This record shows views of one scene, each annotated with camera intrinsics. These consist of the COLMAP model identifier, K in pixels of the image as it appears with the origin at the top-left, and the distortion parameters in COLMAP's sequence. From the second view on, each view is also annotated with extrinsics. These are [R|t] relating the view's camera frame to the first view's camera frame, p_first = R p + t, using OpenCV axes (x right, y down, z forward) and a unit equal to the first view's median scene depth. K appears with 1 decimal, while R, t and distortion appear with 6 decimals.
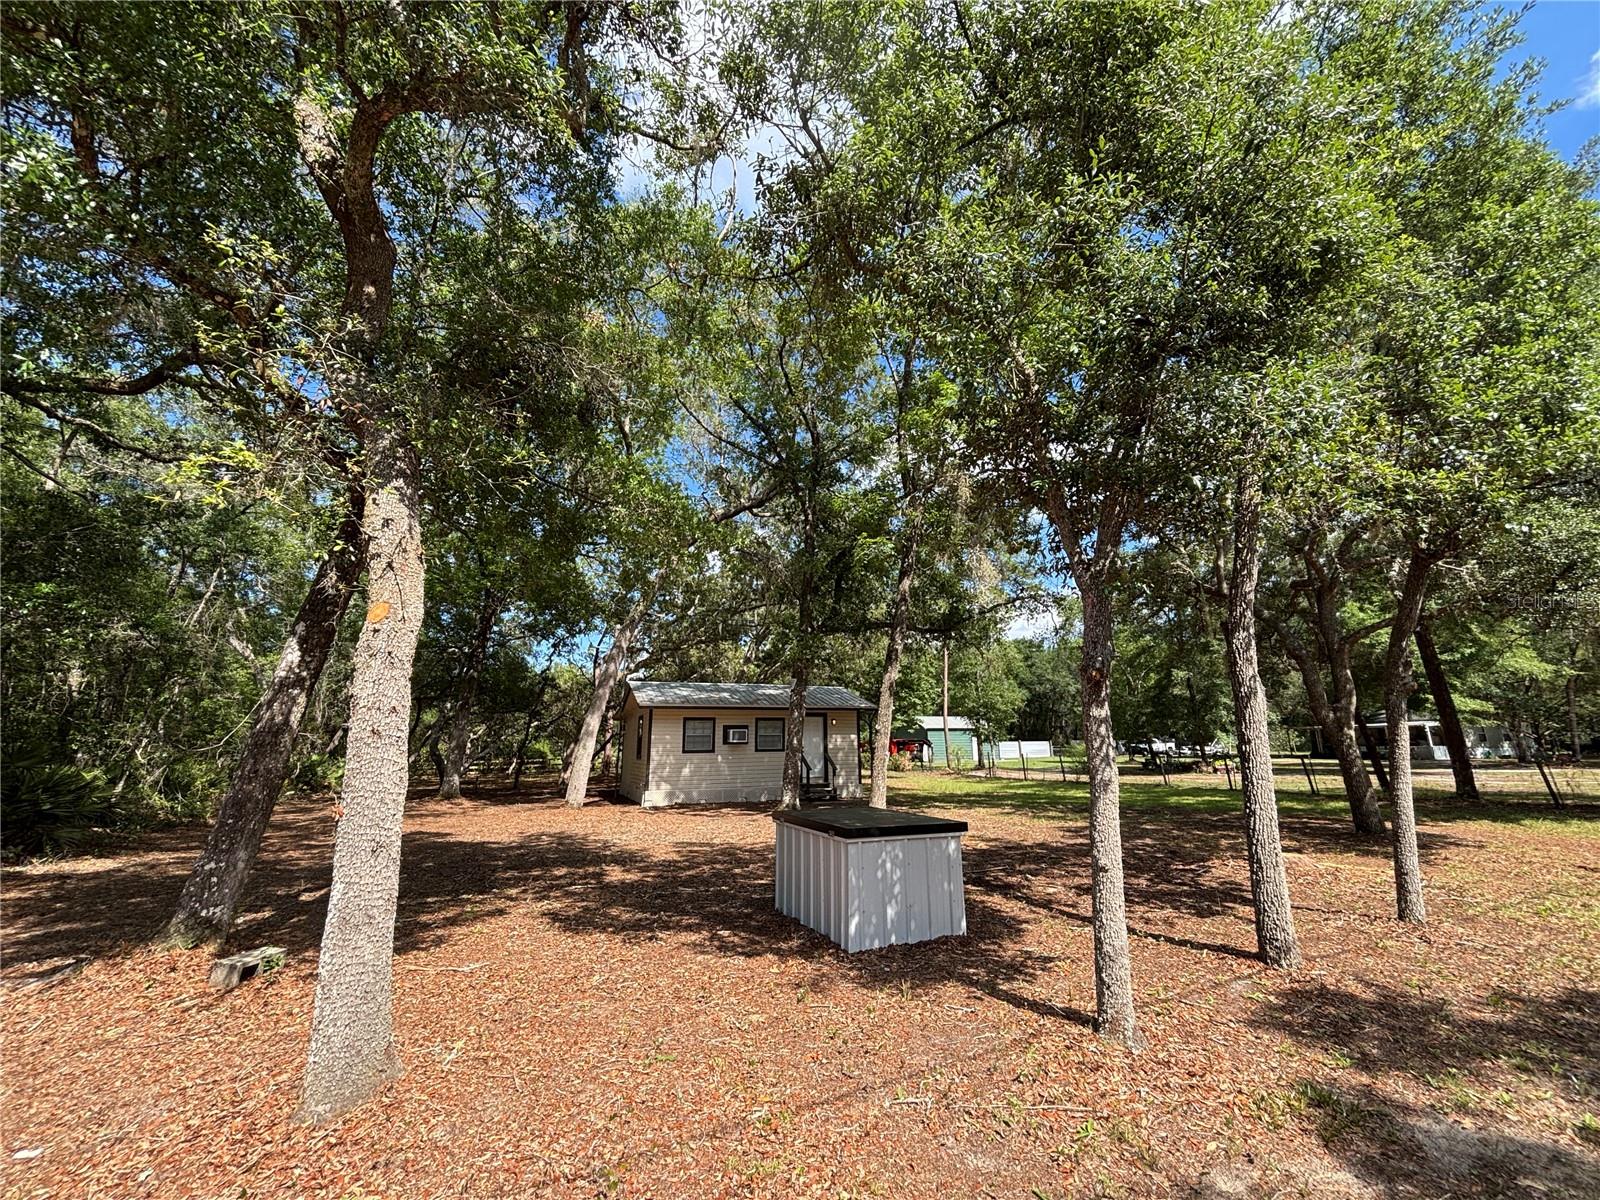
lens RADIAL K [[646.6, 0, 801.7], [0, 646.6, 595.2], [0, 0, 1]] dist [-0.001729, 0.000418]
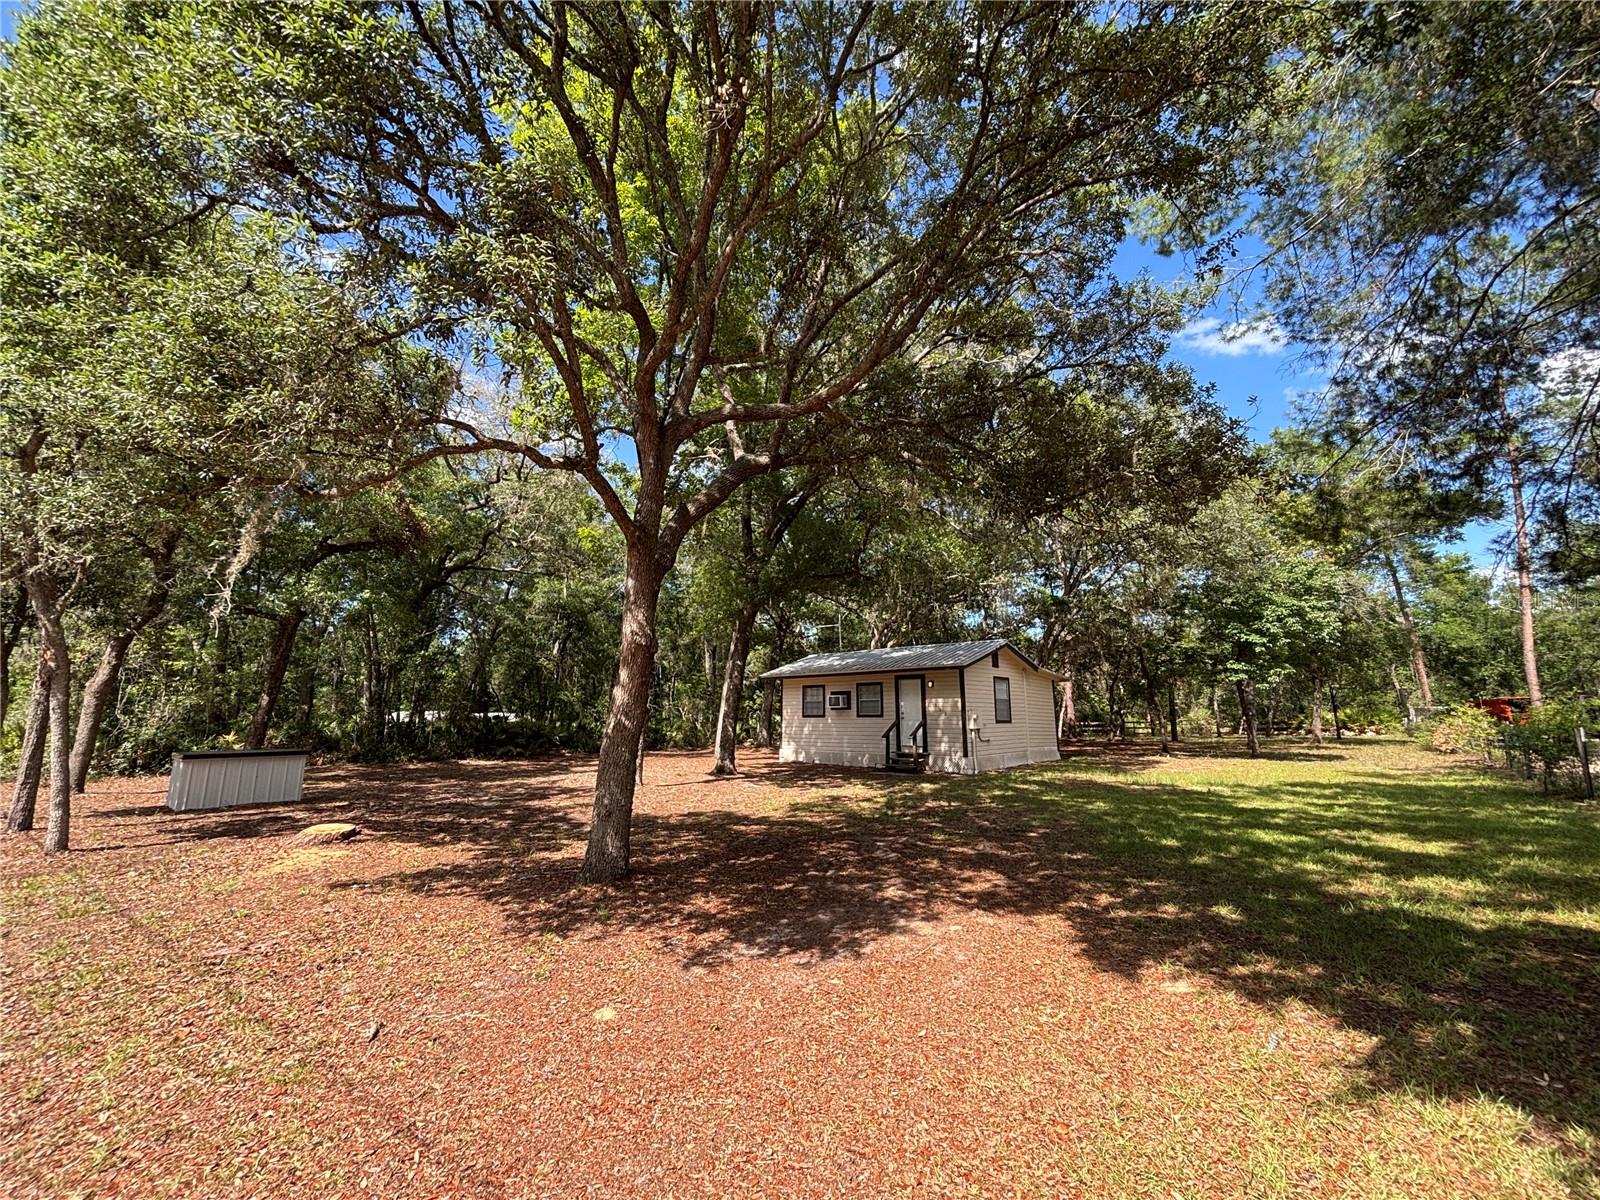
lens RADIAL K [[647.8, 0, 803.3], [0, 647.8, 597.6], [0, 0, 1]] dist [-0.002189, 0.000188]
pose [[0.441283, -0.156076, -0.883691, 0.763911], [0.204901, 0.976269, -0.070107, 0.112236], [0.873662, -0.150132, 0.462791, 0.479748]]
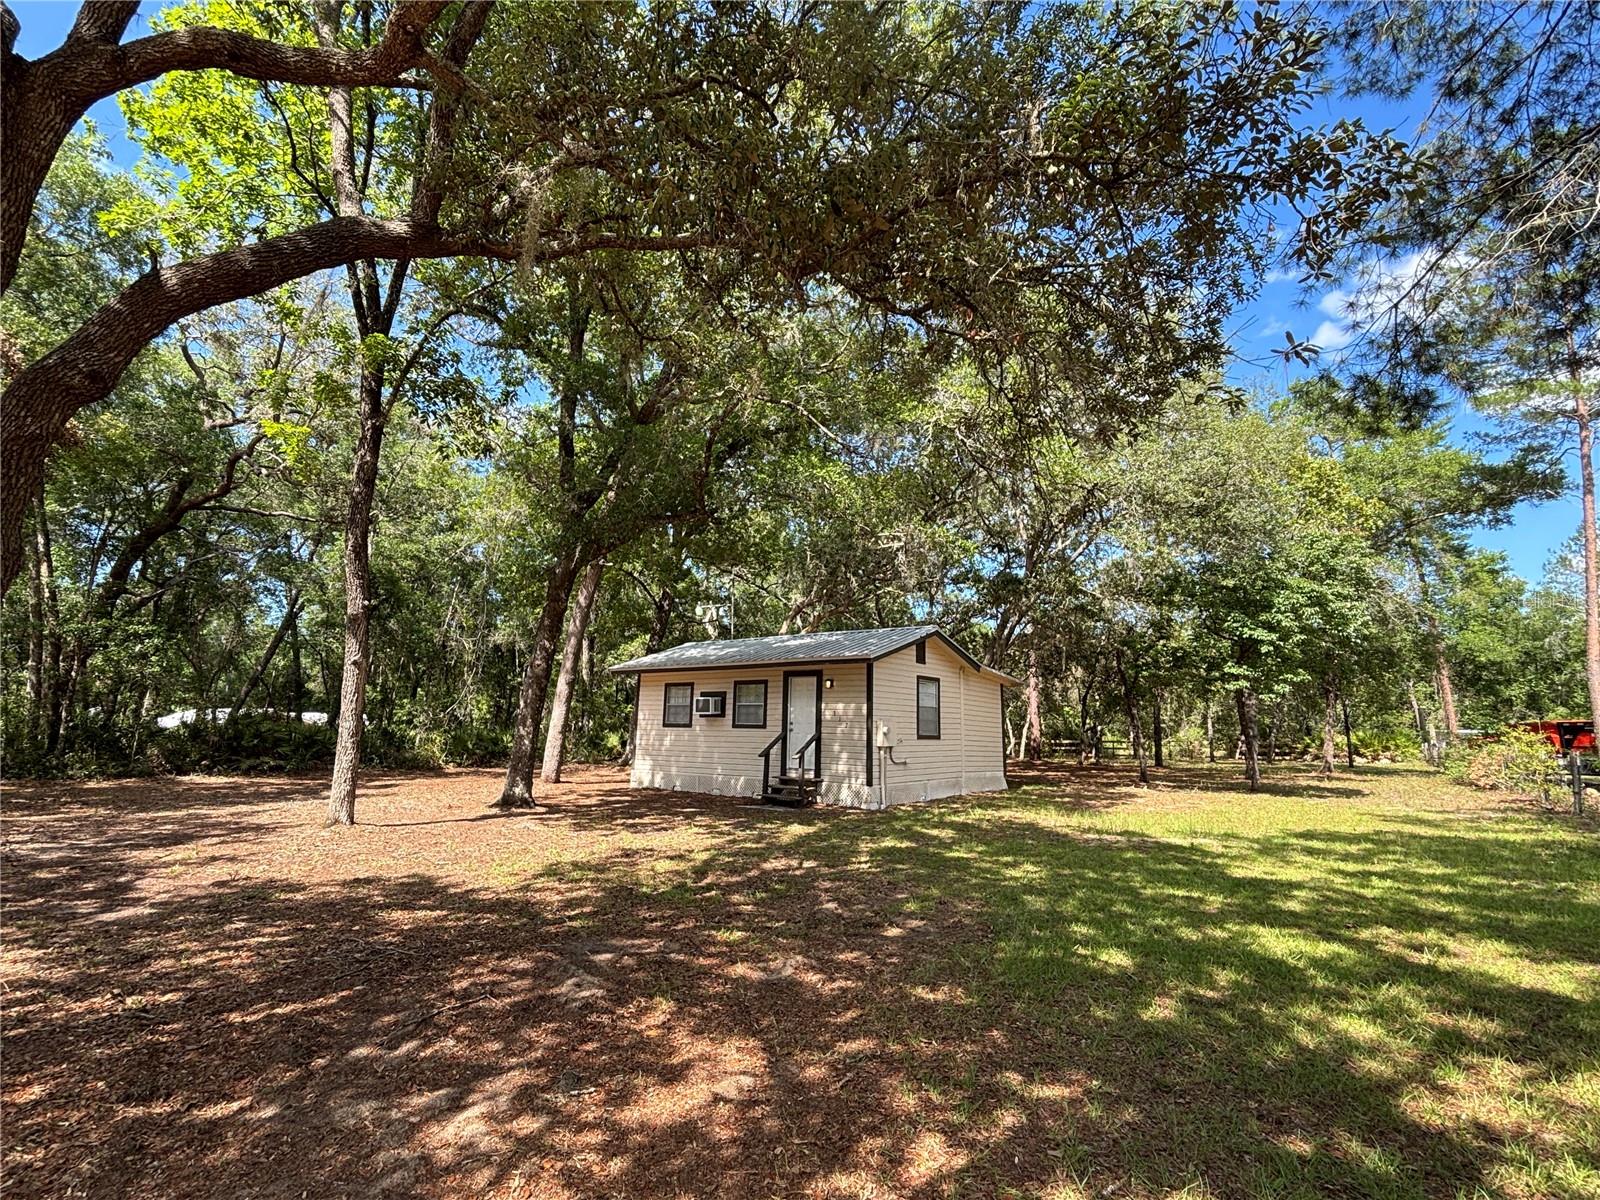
lens RADIAL K [[761.0, 0, 808.2], [0, 761.0, 598.2], [0, 0, 1]] dist [-0.002112, -0.000656]
pose [[0.511908, -0.127760, -0.849487, 0.675622], [0.174713, 0.983695, -0.042661, 0.146952], [0.841086, -0.126578, 0.525882, 0.622709]]
